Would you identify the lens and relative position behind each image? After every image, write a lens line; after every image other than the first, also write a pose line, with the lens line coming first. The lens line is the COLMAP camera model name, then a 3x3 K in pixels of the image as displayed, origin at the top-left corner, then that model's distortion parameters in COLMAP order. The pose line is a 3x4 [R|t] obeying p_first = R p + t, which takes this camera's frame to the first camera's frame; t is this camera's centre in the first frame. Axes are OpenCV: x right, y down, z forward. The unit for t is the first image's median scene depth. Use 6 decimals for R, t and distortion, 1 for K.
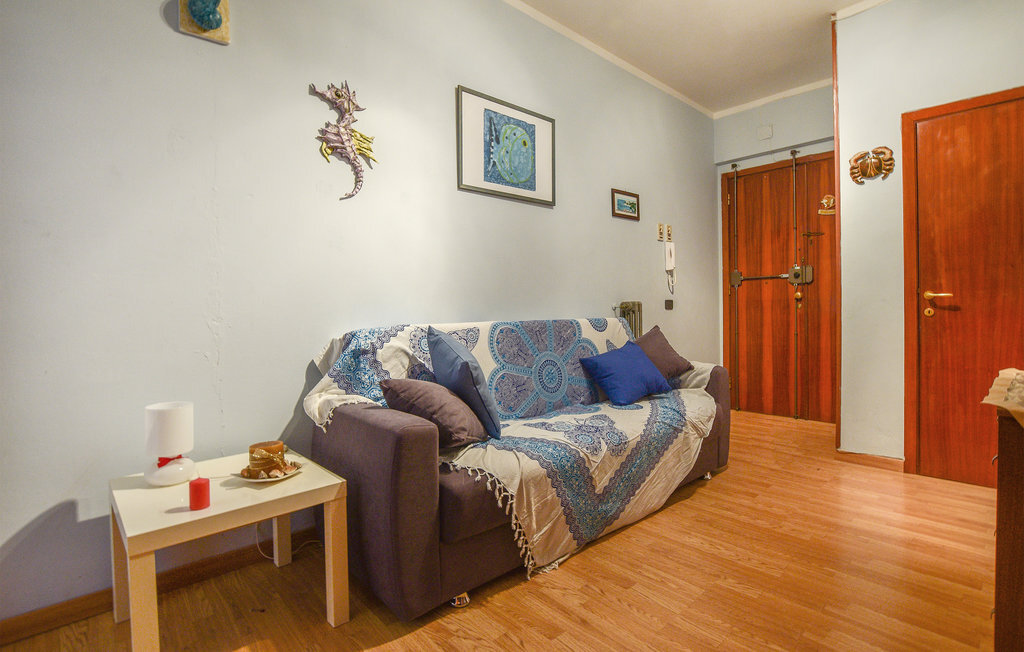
lens RADIAL K [[495.2, 0, 500.0], [0, 495.2, 313.9], [0, 0, 1]] dist [-0.023060, 0.000171]
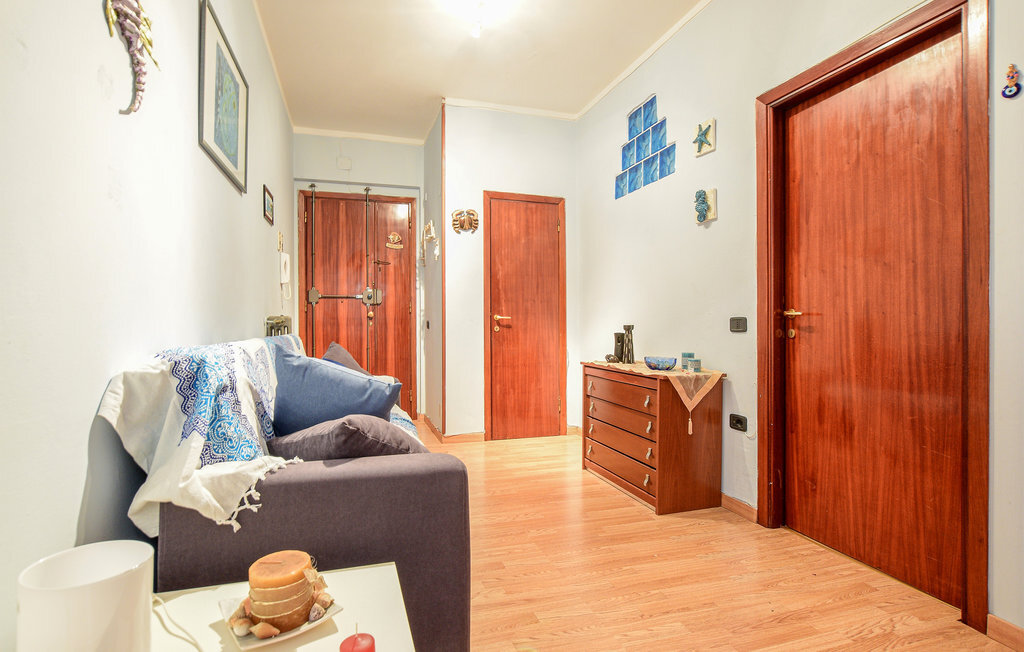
lens RADIAL K [[513.4, 0, 512.0], [0, 513.4, 326.0], [0, 0, 1]] dist [-0.022712, 0.000565]
pose [[0.407325, 0.010016, 0.913228, -0.515550], [0.002126, 0.999927, -0.011915, 0.006393], [-0.913281, 0.006795, 0.407274, 0.309173]]
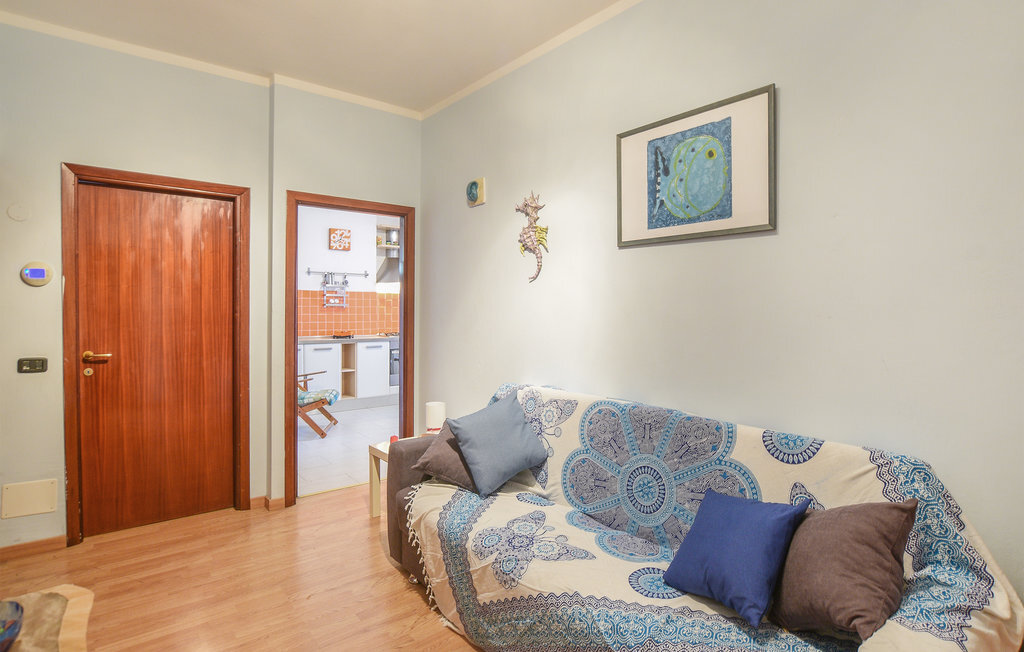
lens RADIAL K [[495.2, 0, 500.0], [0, 495.2, 313.9], [0, 0, 1]] dist [-0.023060, 0.000171]
pose [[-0.052650, 0.022311, -0.998364, 0.802143], [-0.016645, 0.999592, 0.023217, -0.140544], [0.998474, 0.017840, -0.052257, 0.788712]]
